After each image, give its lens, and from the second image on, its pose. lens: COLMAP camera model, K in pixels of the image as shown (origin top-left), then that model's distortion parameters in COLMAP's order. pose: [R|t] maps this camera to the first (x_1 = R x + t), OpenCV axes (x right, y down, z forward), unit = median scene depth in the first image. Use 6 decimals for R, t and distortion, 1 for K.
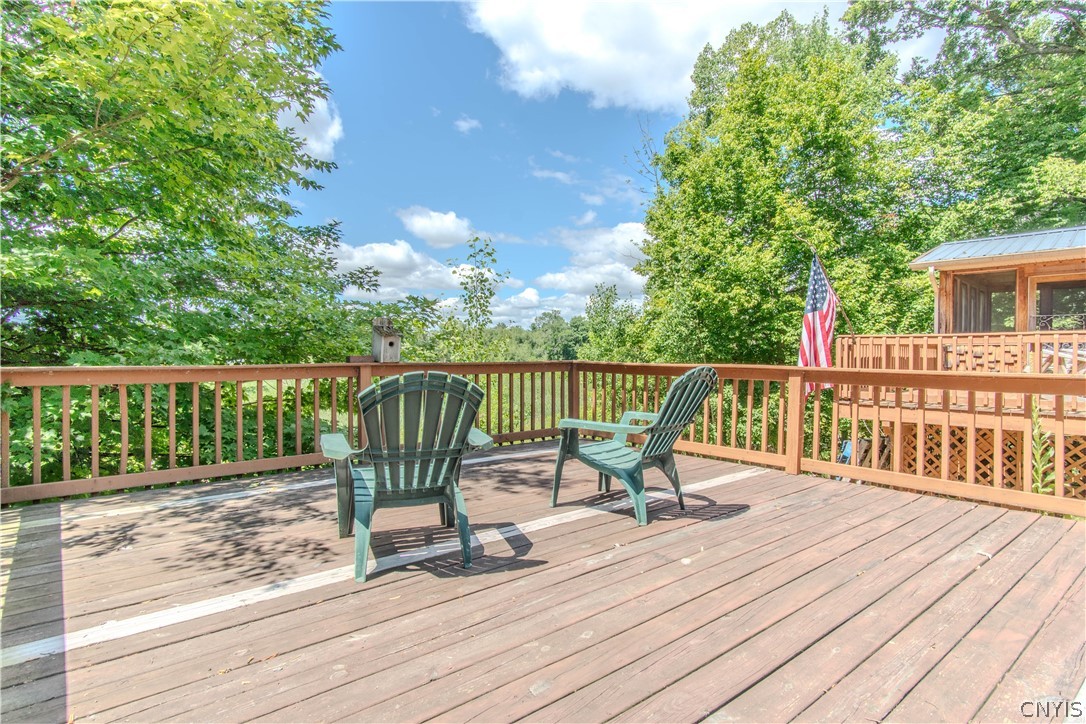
lens RADIAL K [[579.4, 0, 536.4], [0, 579.4, 368.6], [0, 0, 1]] dist [0.003289, 0.001696]
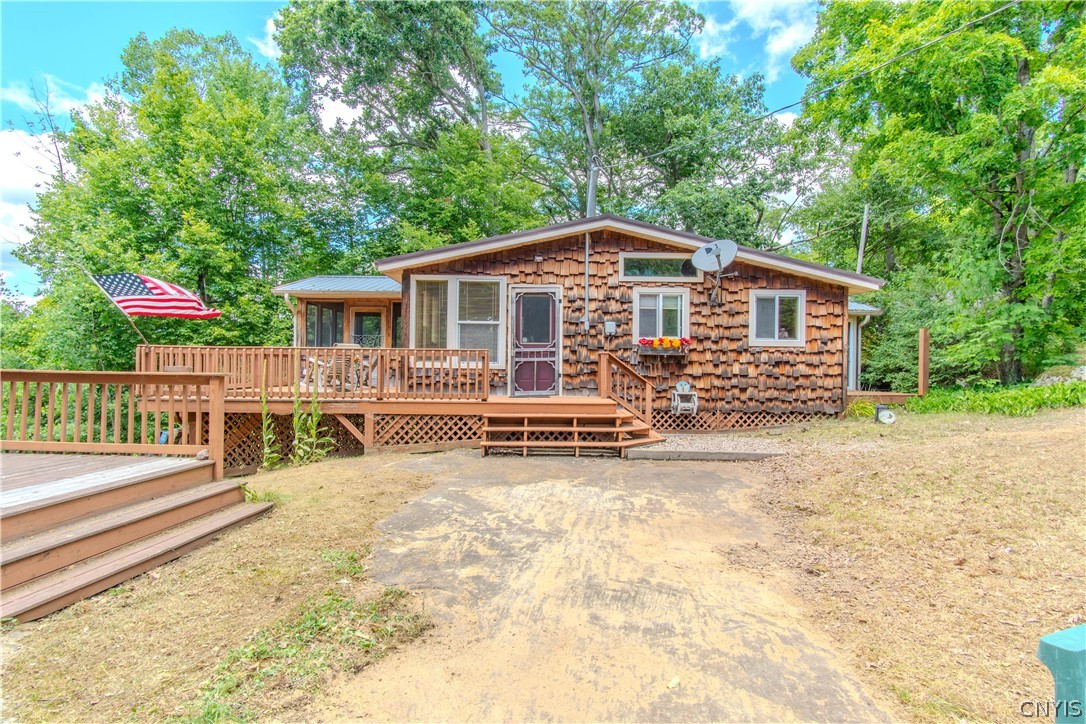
lens RADIAL K [[579.4, 0, 542.3], [0, 579.4, 358.8], [0, 0, 1]] dist [0.003289, 0.001696]
pose [[0.678528, 0.012381, 0.734471, 0.082234], [0.007797, 0.999680, -0.024055, 0.003780], [-0.734533, 0.022049, 0.678214, -0.201059]]
